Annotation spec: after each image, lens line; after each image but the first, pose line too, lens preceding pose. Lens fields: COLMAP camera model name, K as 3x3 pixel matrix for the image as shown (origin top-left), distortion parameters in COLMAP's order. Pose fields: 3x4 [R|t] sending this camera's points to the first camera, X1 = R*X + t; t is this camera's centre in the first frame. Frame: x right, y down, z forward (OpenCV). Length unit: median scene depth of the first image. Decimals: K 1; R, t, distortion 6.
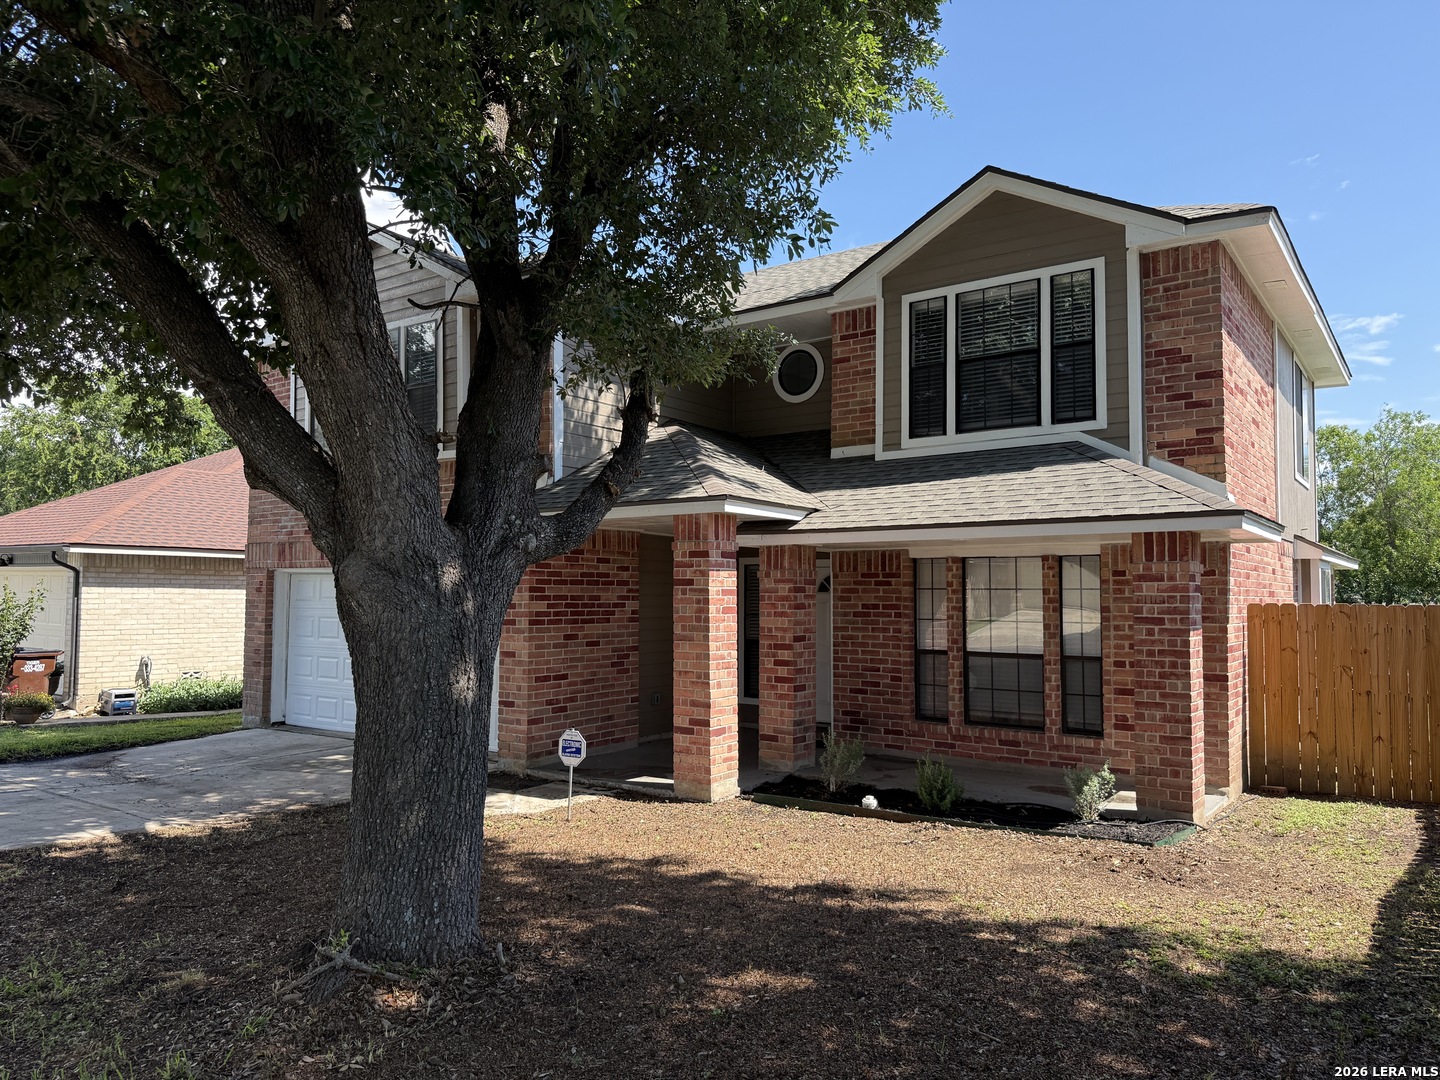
lens RADIAL K [[1012.4, 0, 715.0], [0, 1012.4, 551.0], [0, 0, 1]] dist [0.009871, -0.007227]
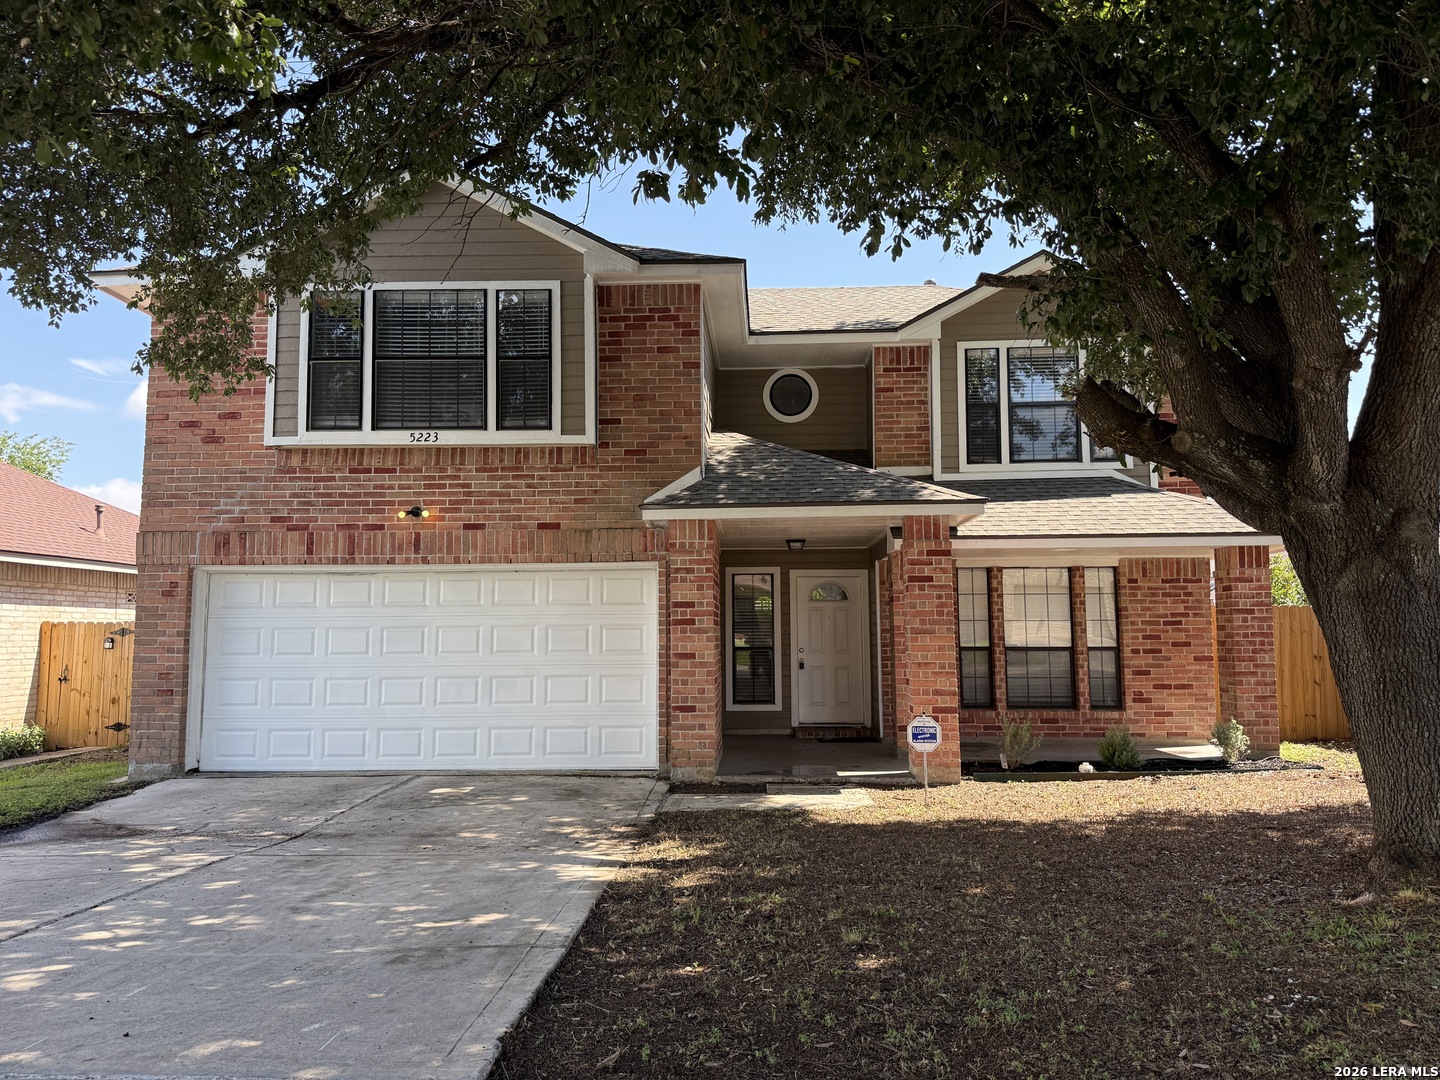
lens RADIAL K [[1012.4, 0, 714.5], [0, 1012.4, 533.3], [0, 0, 1]] dist [0.009871, -0.007227]
pose [[0.834273, 0.046246, 0.549409, -0.710887], [-0.015097, 0.998018, -0.061084, 0.045533], [-0.551145, 0.042666, 0.833318, 0.200665]]
